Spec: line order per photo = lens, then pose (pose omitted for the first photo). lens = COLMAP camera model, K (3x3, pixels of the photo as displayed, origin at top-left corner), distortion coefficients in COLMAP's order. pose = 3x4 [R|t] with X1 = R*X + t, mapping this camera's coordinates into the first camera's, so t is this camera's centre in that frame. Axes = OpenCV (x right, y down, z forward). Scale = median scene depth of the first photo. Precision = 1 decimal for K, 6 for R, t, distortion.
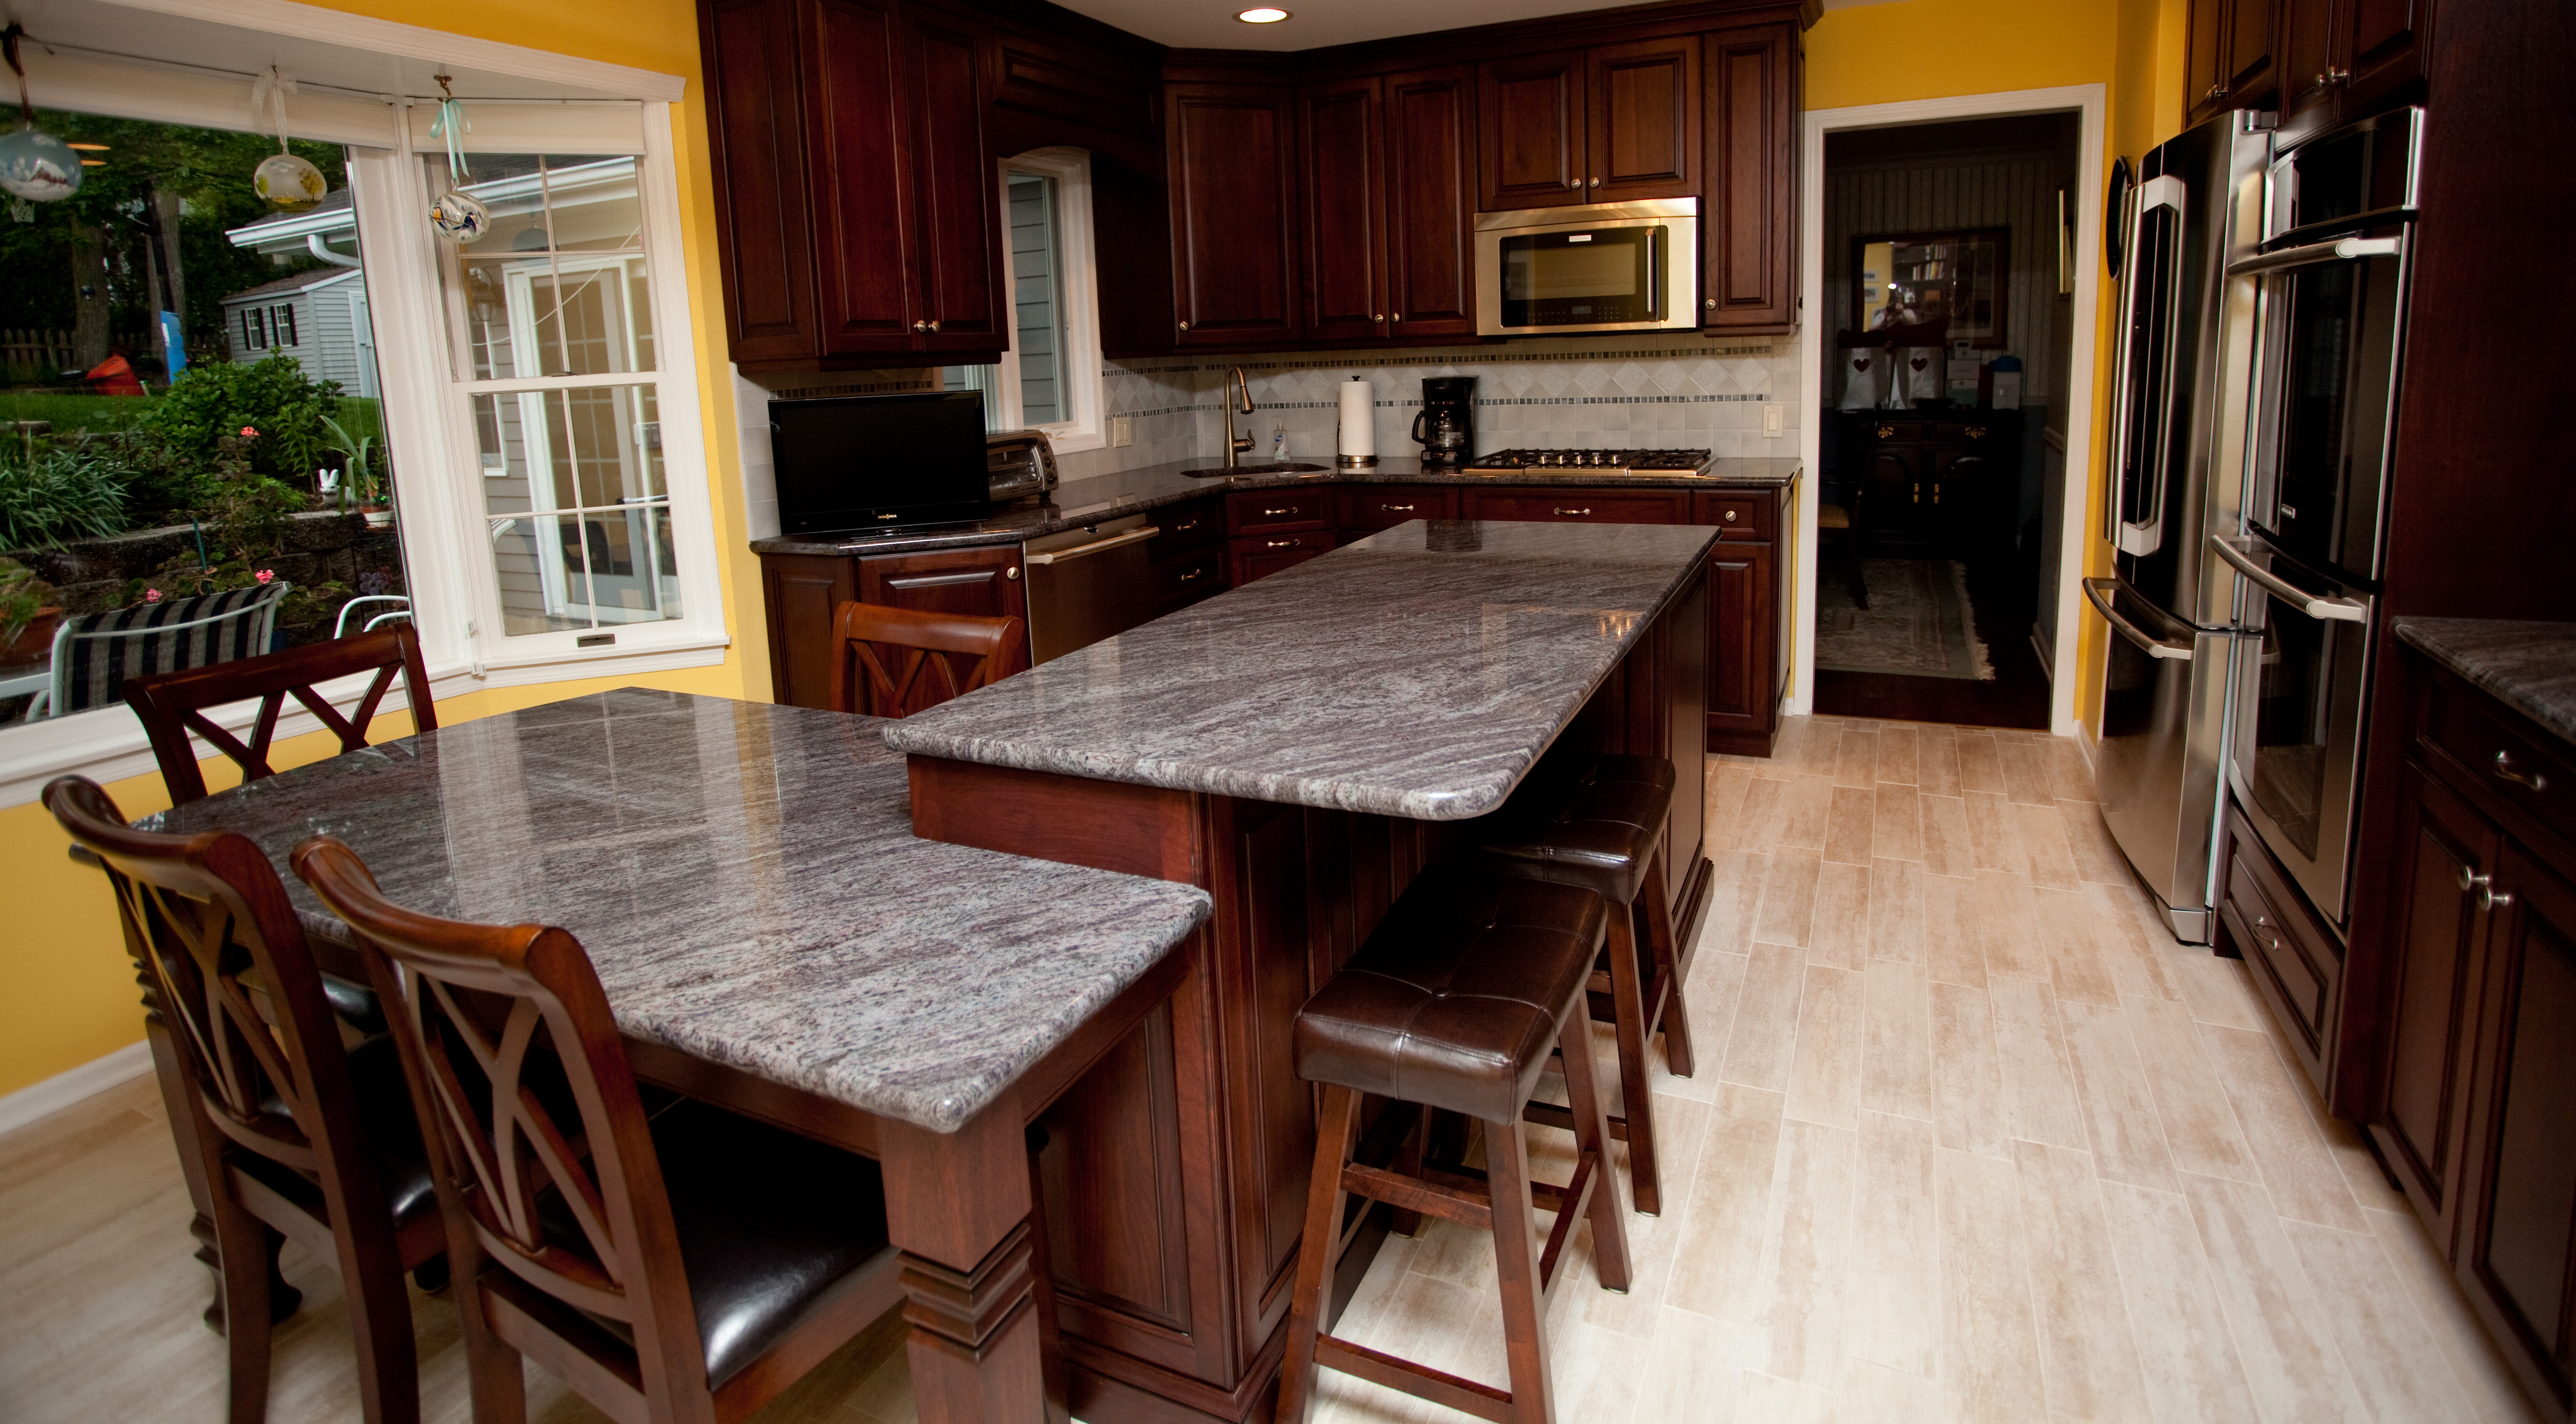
lens RADIAL K [[1269.7, 0, 1316.4], [0, 1269.7, 546.5], [0, 0, 1]] dist [-0.066303, 0.030664]
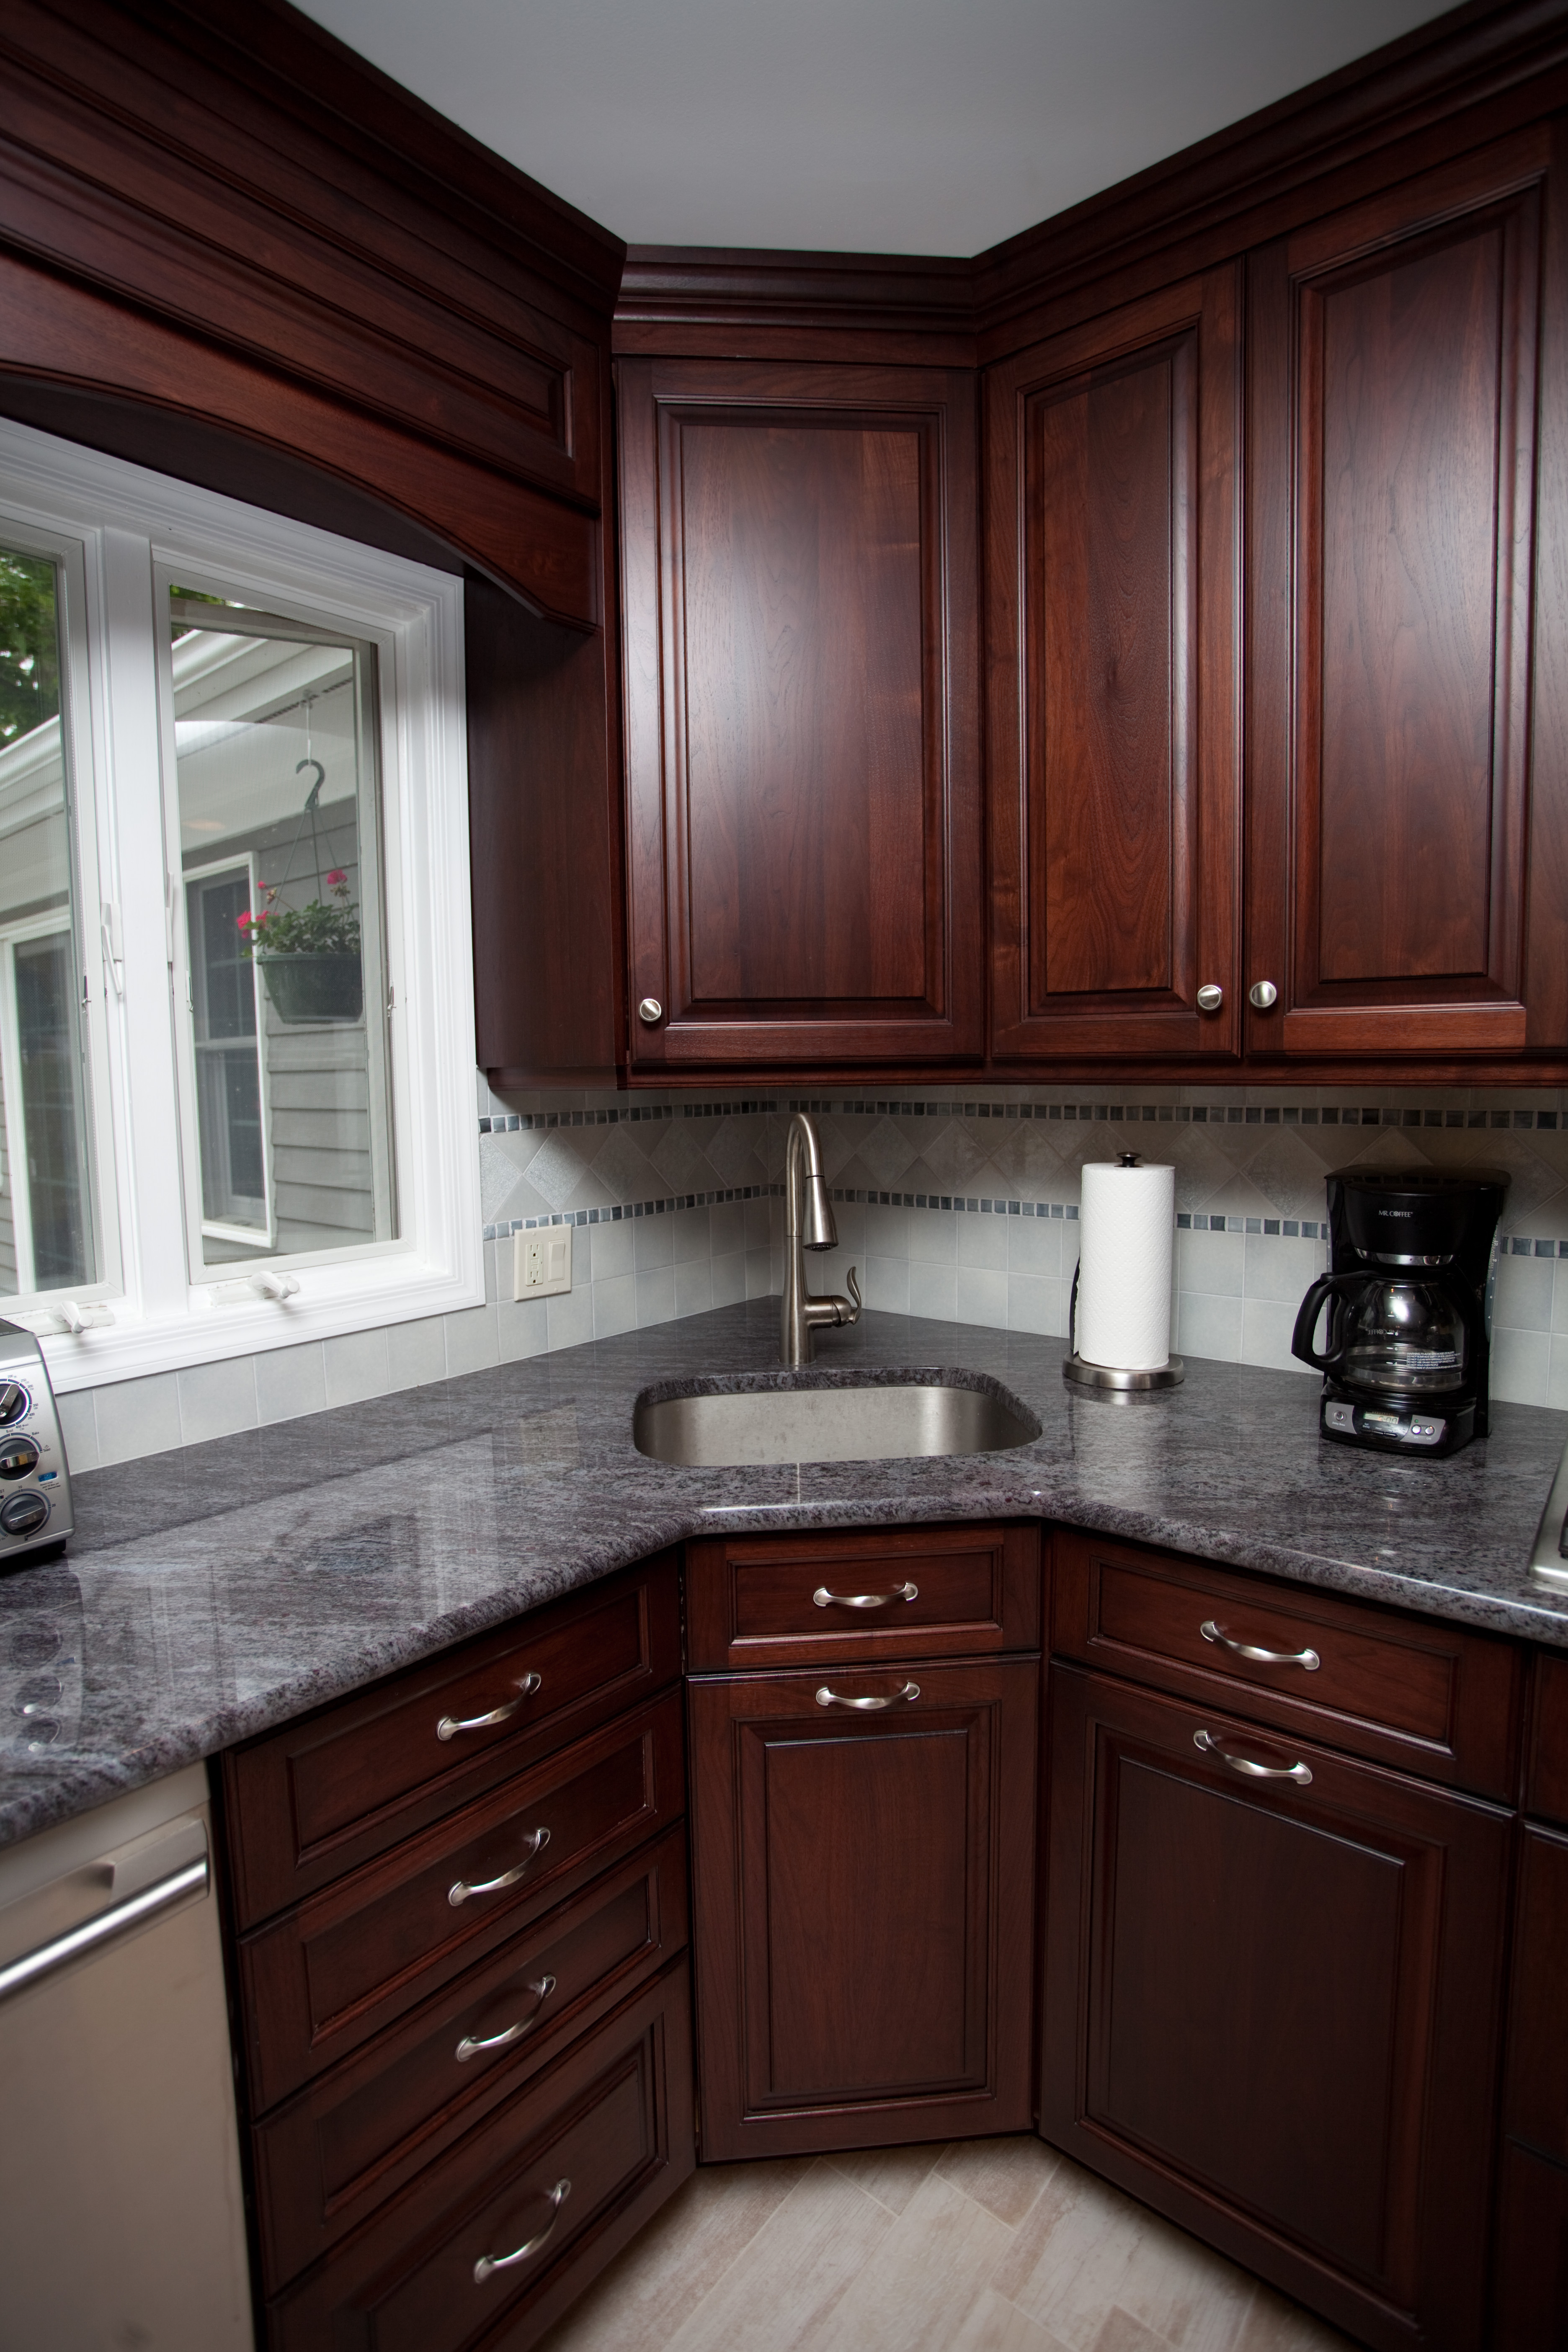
lens RADIAL K [[1154.2, 0, 769.2], [0, 1154.2, 1159.7], [0, 0, 1]] dist [-0.071952, 0.029127]
pose [[0.967759, 0.044541, -0.247909, 0.020479], [-0.058885, 0.996974, -0.050747, -0.170806], [0.244899, 0.063709, 0.967453, 1.015891]]
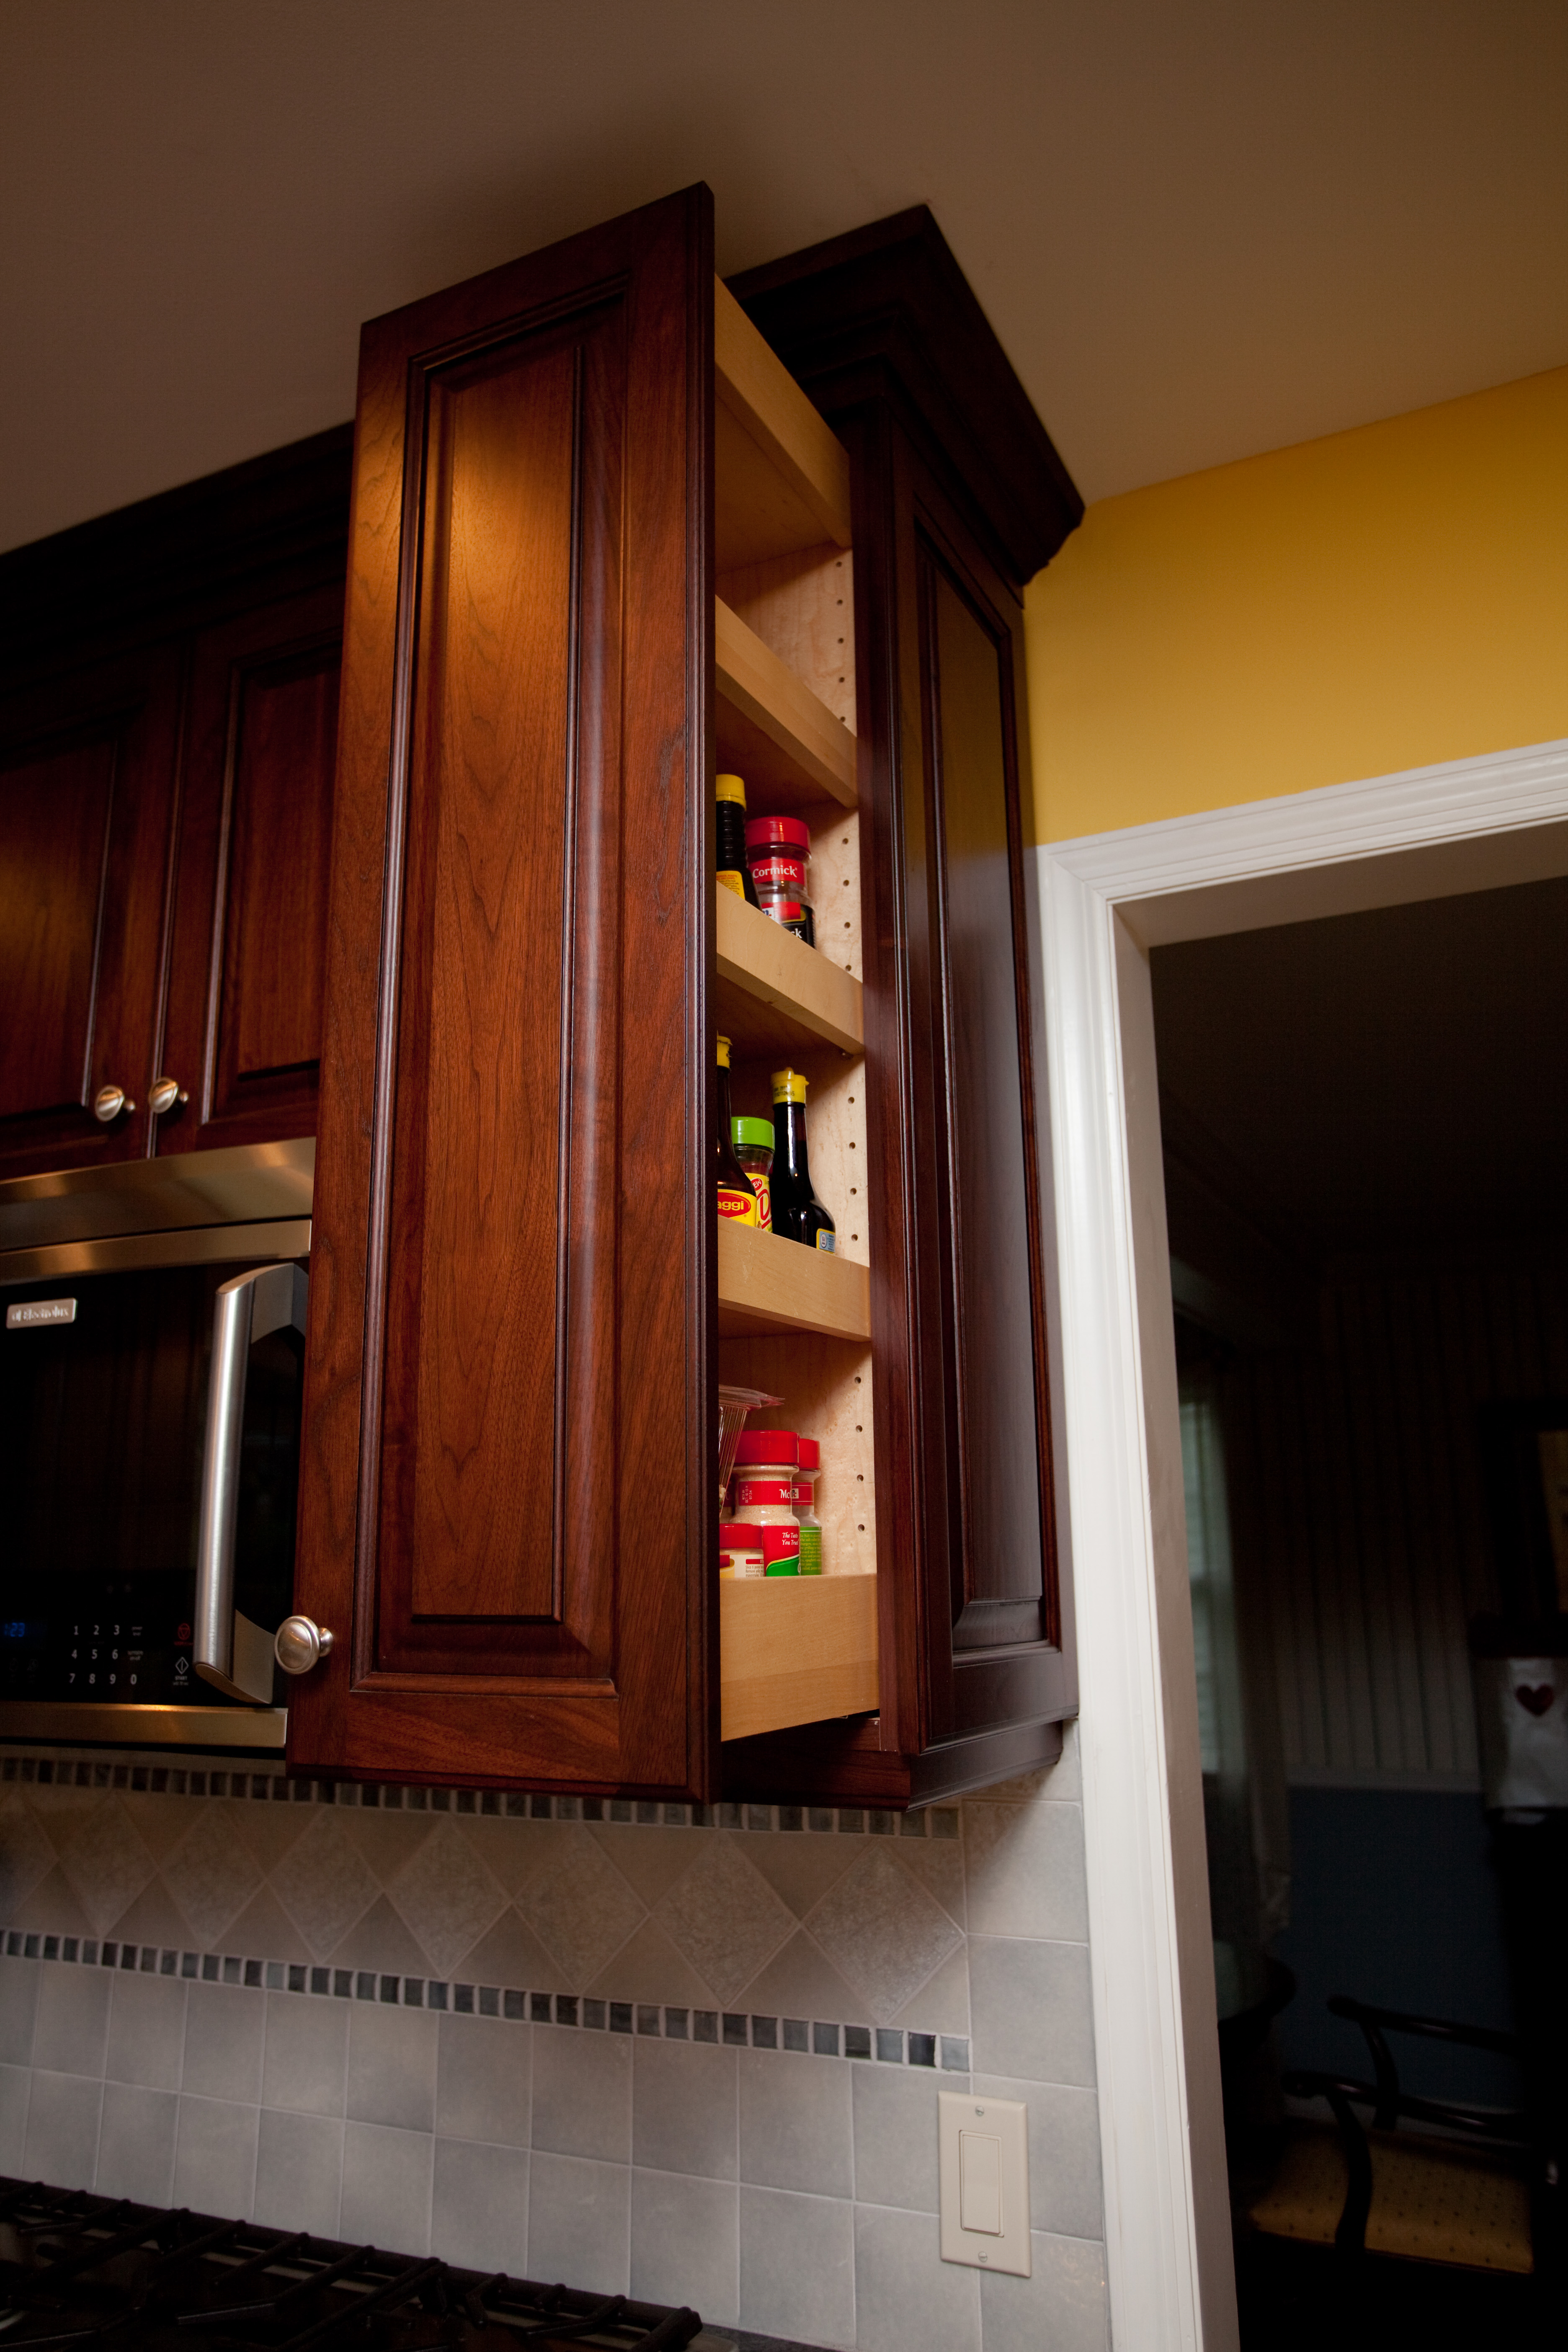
lens RADIAL K [[1704.4, 0, 784.0], [0, 1704.4, 1176.0], [0, 0, 1]] dist [-0.003562, -0.003211]
pose [[0.999323, 0.020321, -0.030659, 0.474770], [-0.030385, 0.925795, -0.376802, -0.208000], [0.020727, 0.377479, 0.925786, 0.954102]]
